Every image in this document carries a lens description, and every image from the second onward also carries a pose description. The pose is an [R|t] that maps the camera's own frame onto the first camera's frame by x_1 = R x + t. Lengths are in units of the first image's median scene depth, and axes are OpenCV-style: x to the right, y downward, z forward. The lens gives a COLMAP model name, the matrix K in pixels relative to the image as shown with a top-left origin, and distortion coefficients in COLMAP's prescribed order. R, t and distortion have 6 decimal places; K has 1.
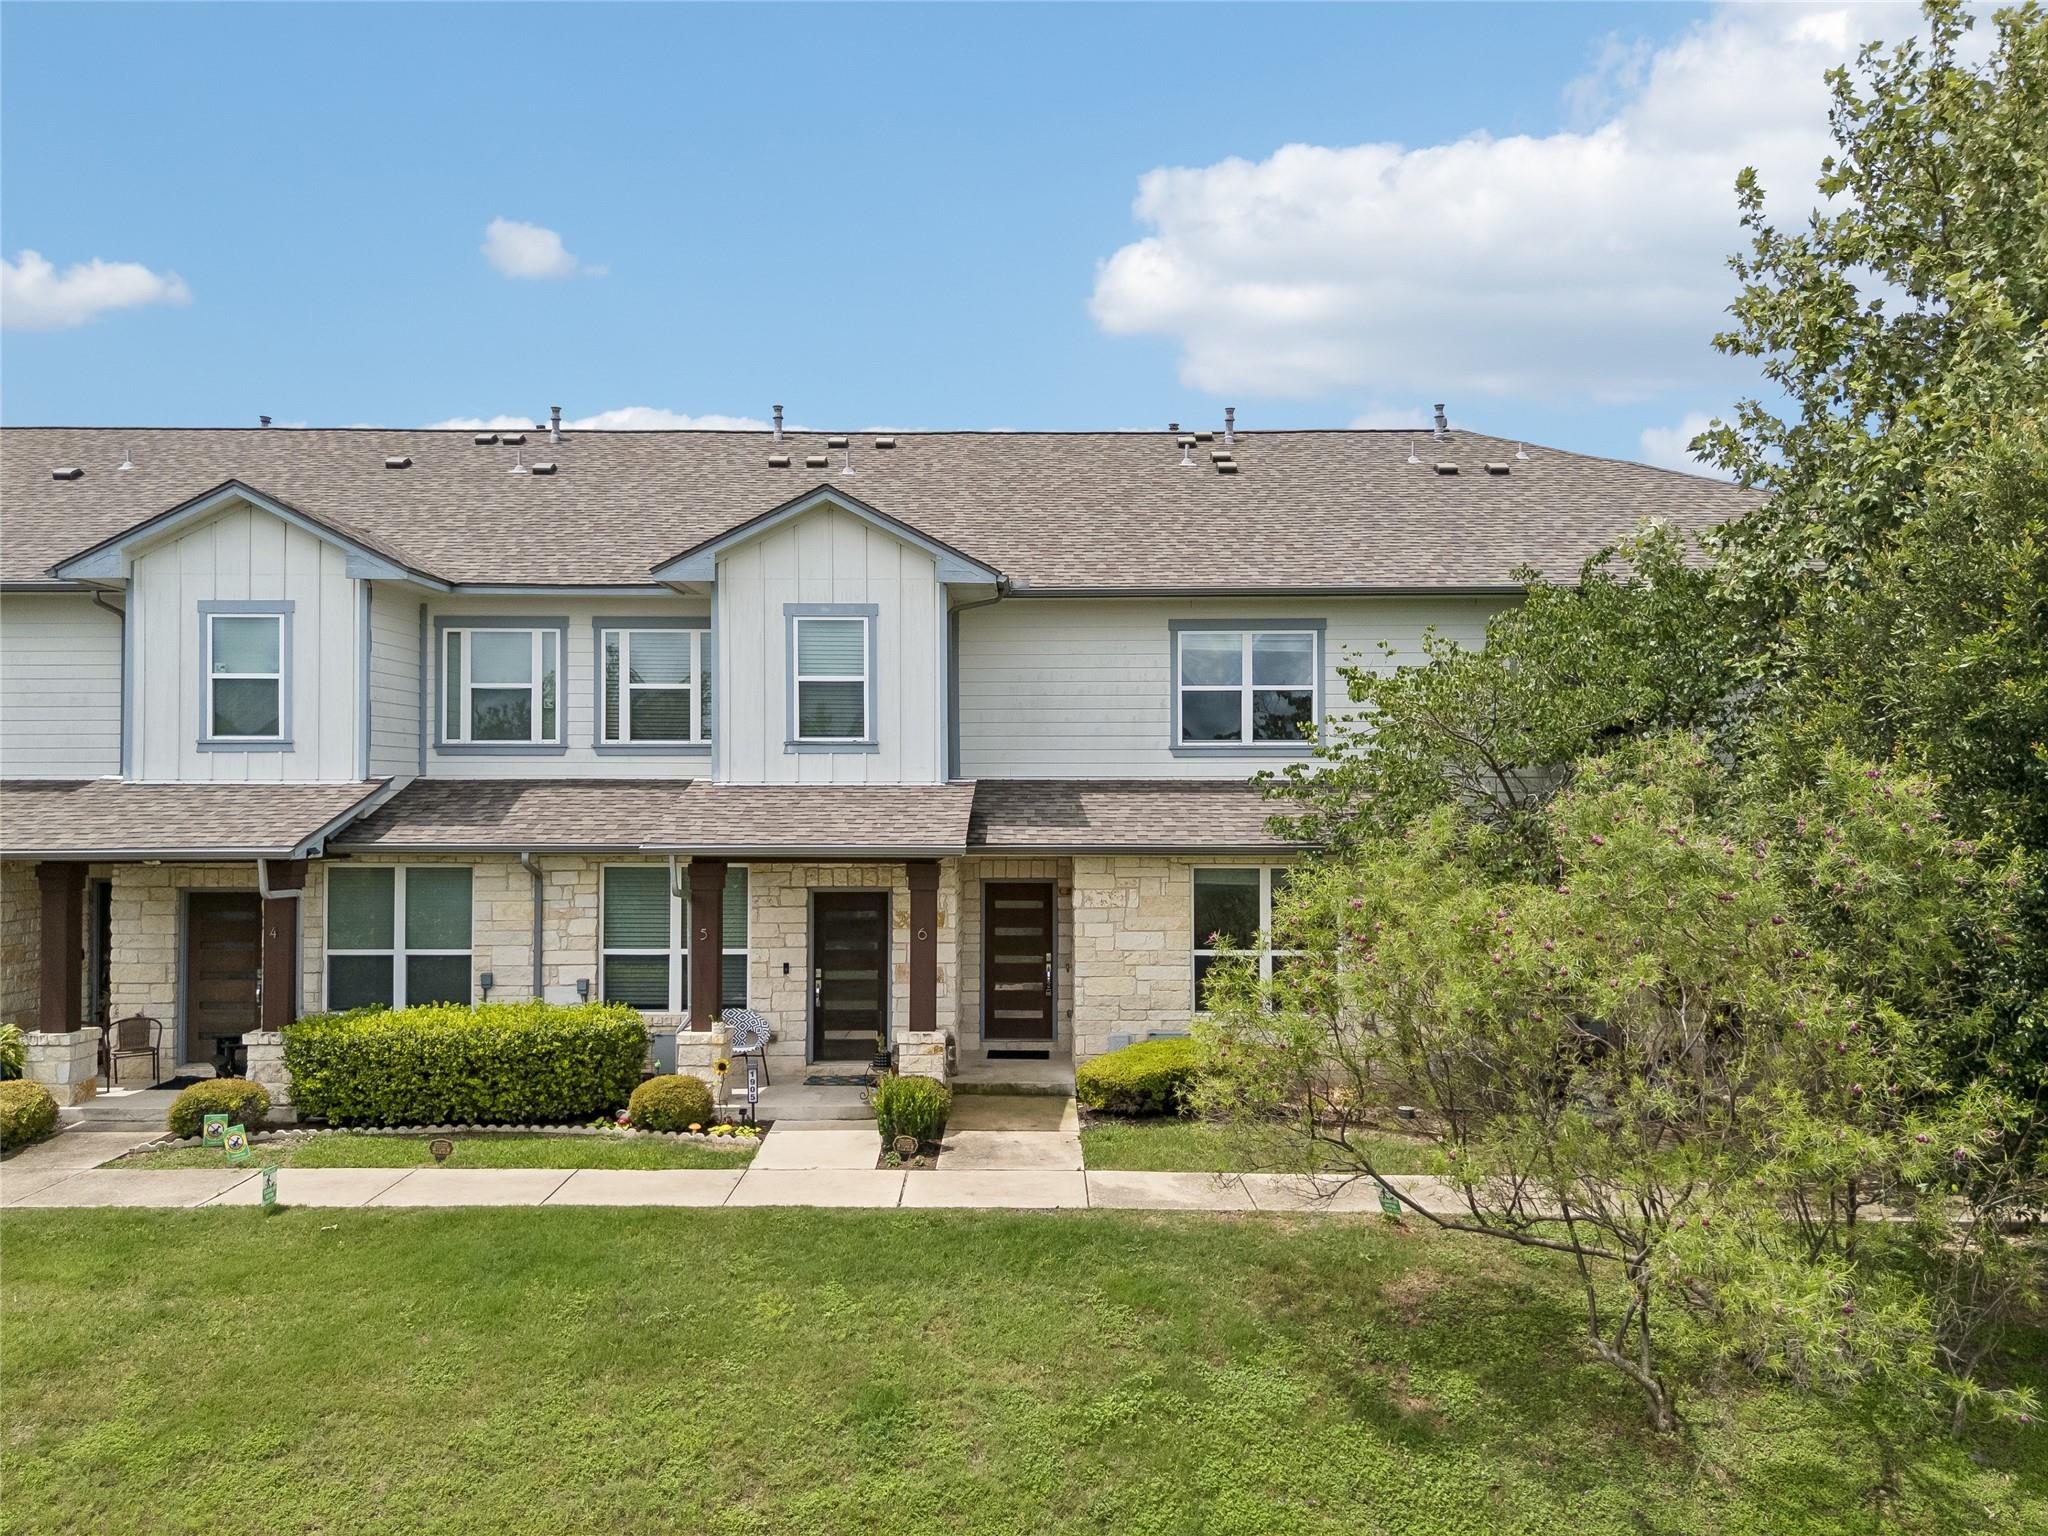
lens RADIAL K [[1423.3, 0, 1026.9], [0, 1423.3, 822.2], [0, 0, 1]] dist [0.017920, -0.003146]
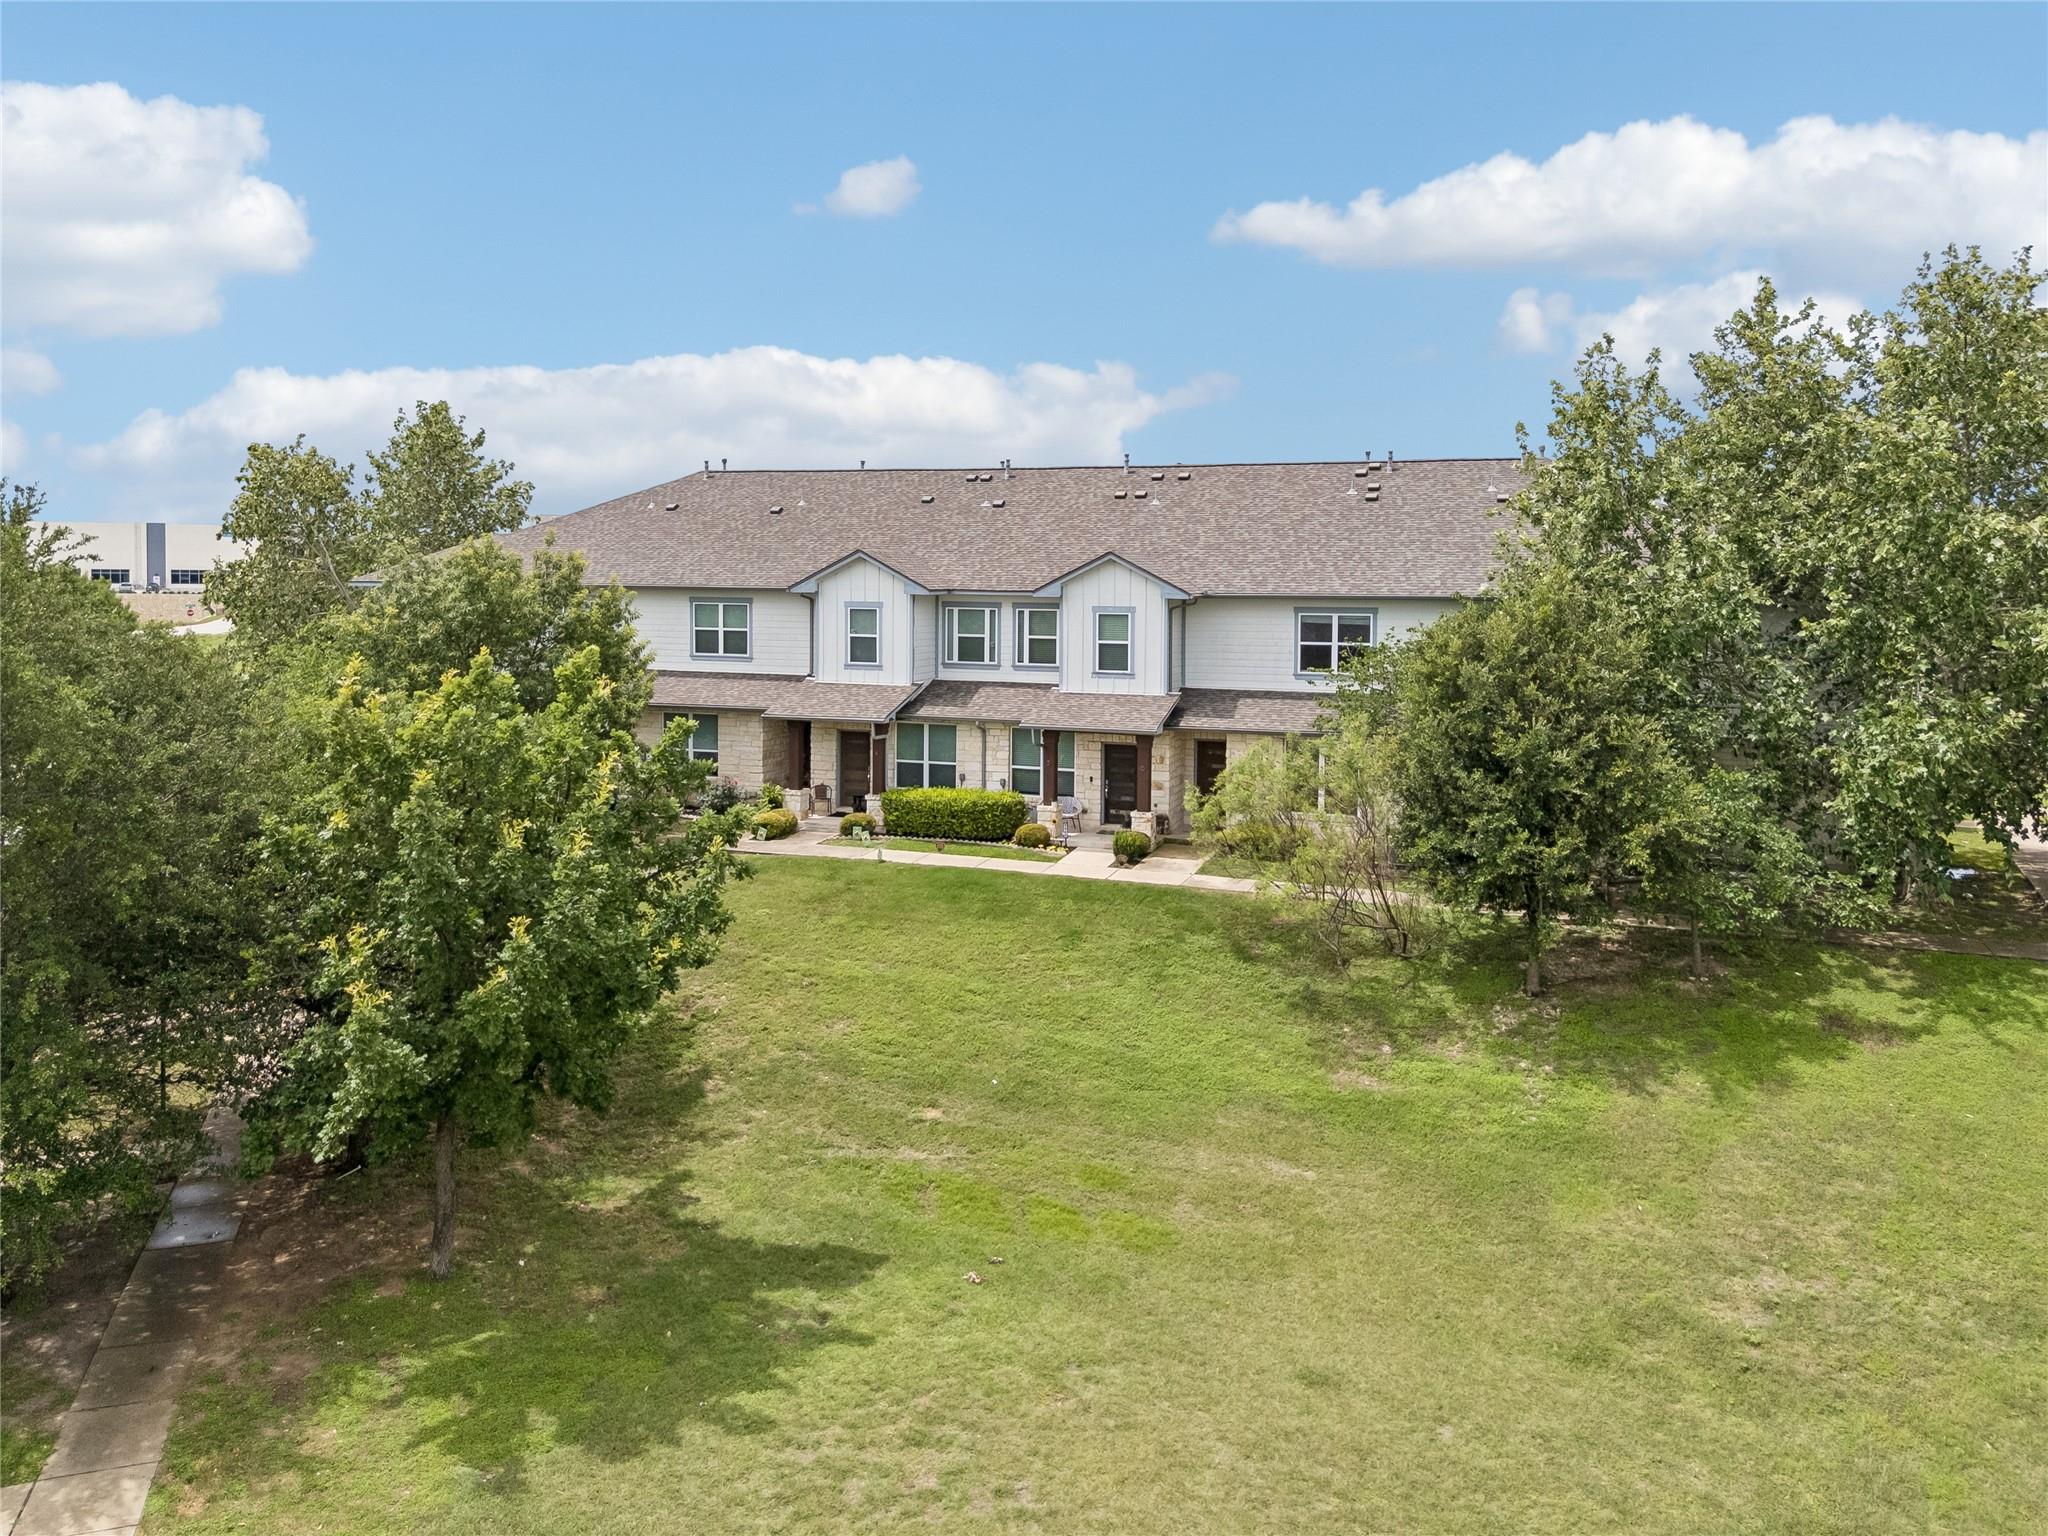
lens RADIAL K [[1423.3, 0, 1026.9], [0, 1423.3, 822.2], [0, 0, 1]] dist [0.017920, -0.003146]
pose [[0.937926, 0.062884, -0.341088, 0.471684], [-0.011673, 0.988593, 0.150161, -0.152282], [0.346639, -0.136858, 0.927961, -1.018682]]
